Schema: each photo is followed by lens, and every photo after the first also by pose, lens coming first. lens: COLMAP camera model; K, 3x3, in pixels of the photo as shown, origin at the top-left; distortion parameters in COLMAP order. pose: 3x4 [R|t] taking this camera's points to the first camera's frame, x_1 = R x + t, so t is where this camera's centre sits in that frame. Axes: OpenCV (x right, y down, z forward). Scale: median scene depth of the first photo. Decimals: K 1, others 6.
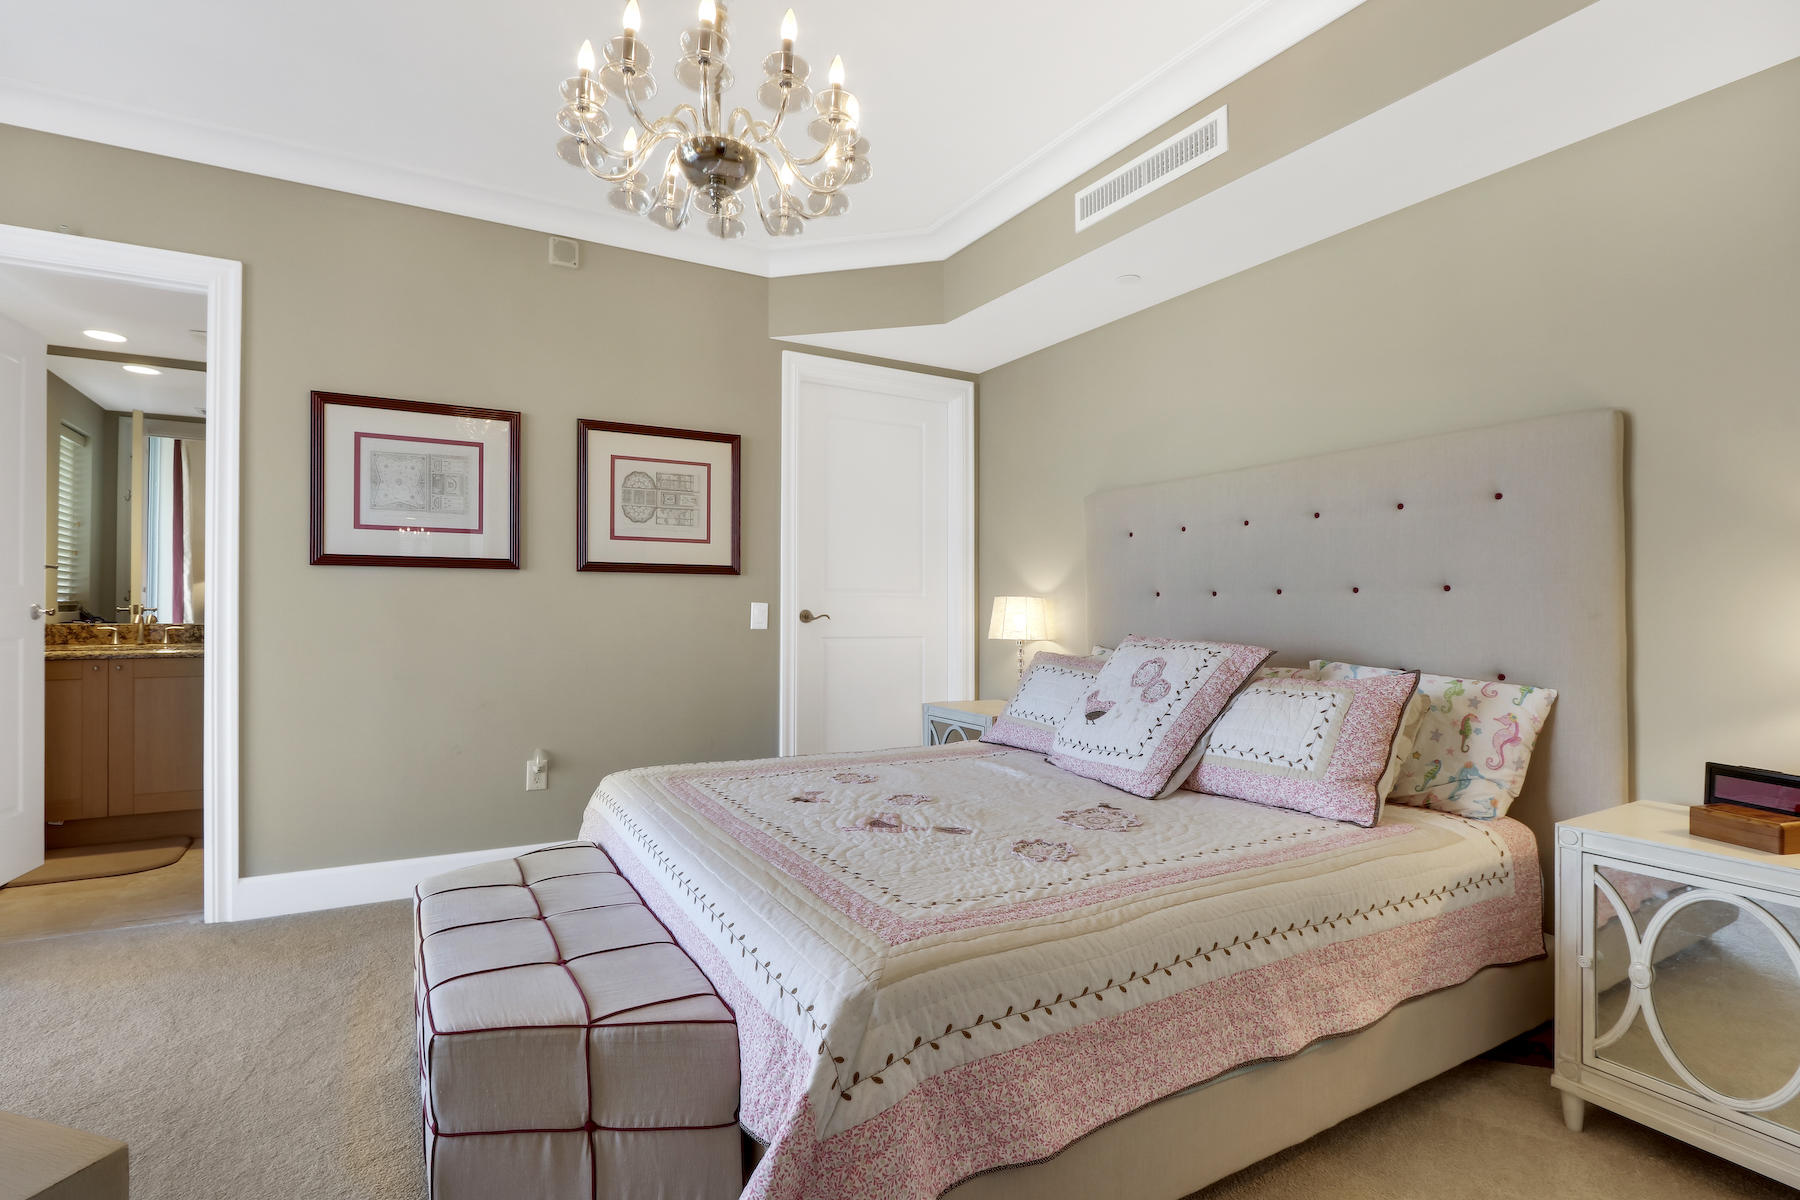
lens RADIAL K [[857.0, 0, 874.2], [0, 857.0, 598.5], [0, 0, 1]] dist [-0.015630, 0.000676]
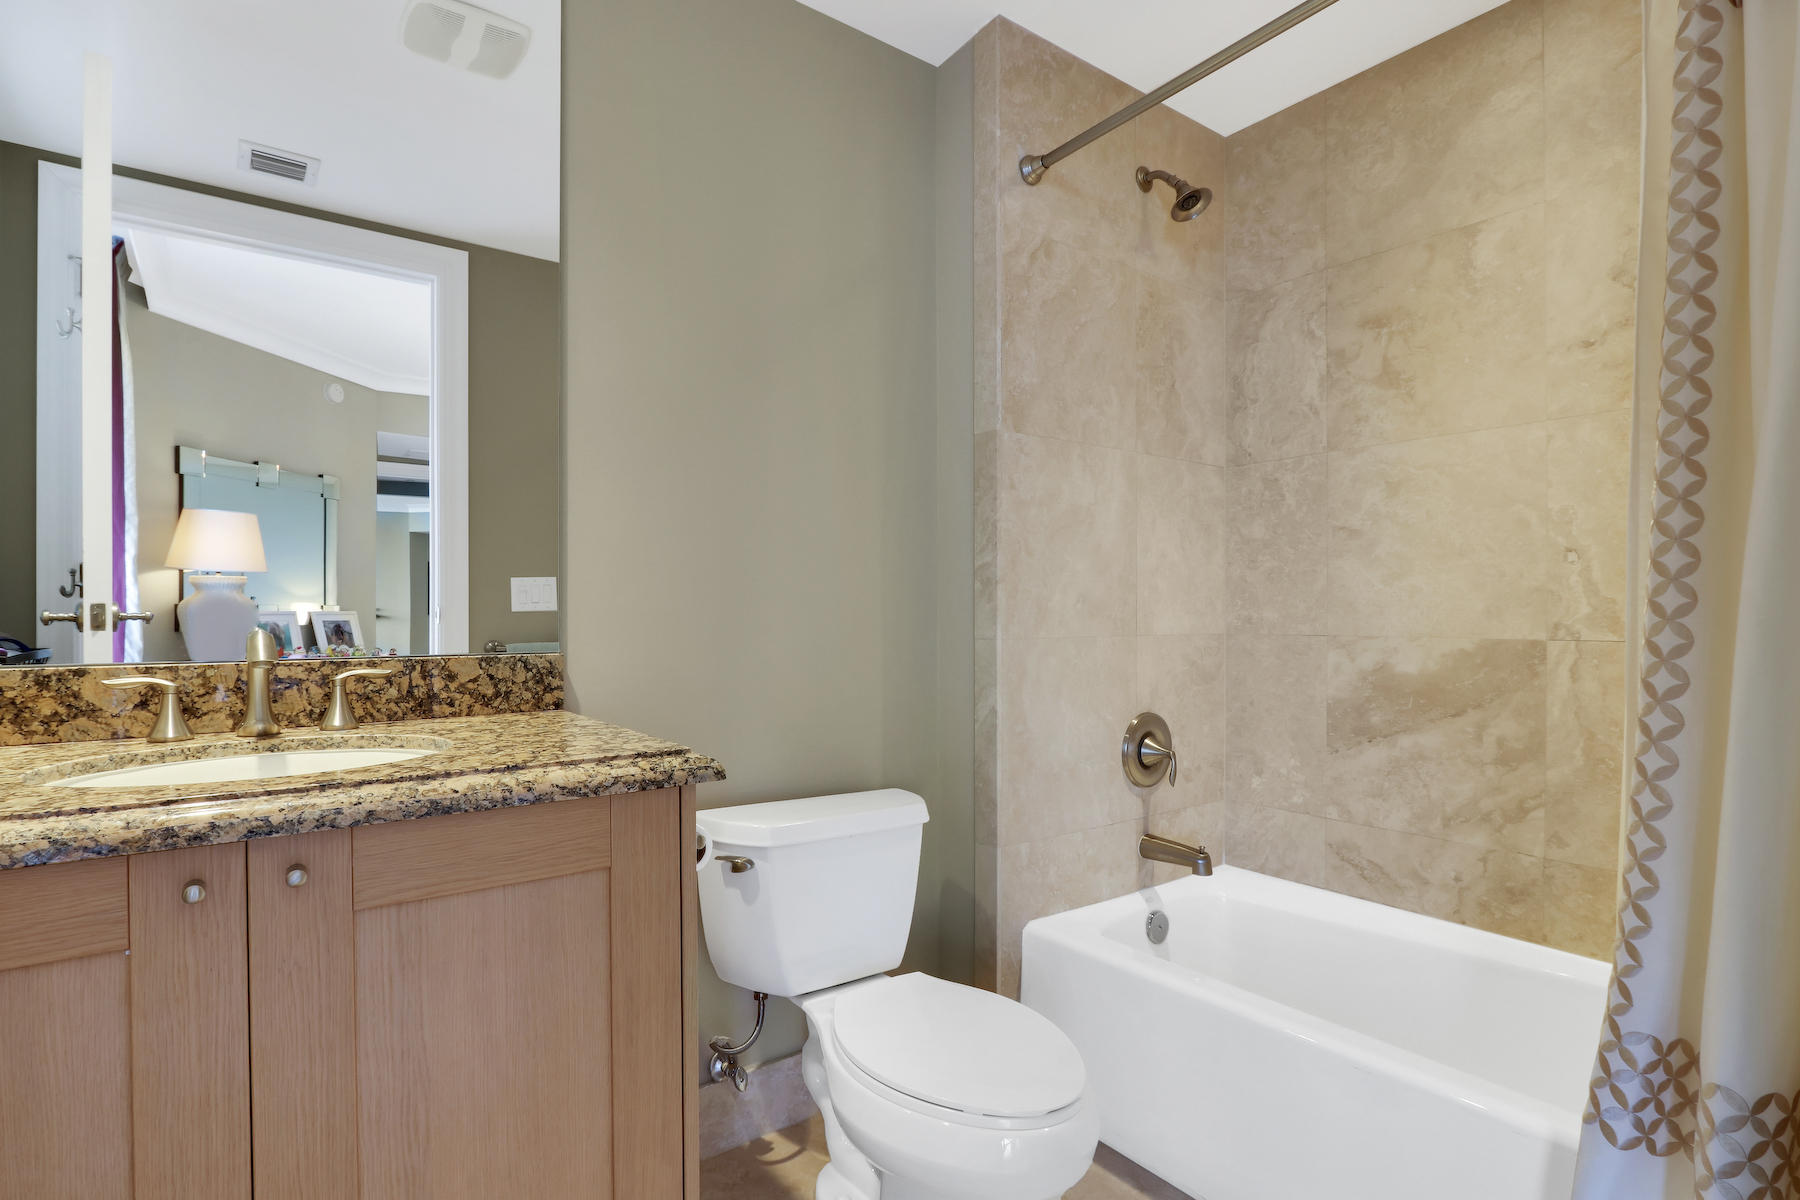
lens RADIAL K [[857.0, 0, 874.2], [0, 857.0, 598.5], [0, 0, 1]] dist [-0.015630, 0.000676]
pose [[0.992261, -0.010790, 0.123701, -0.690809], [0.011435, 0.999924, -0.004504, 0.012402], [-0.123643, 0.005883, 0.992309, 0.685922]]
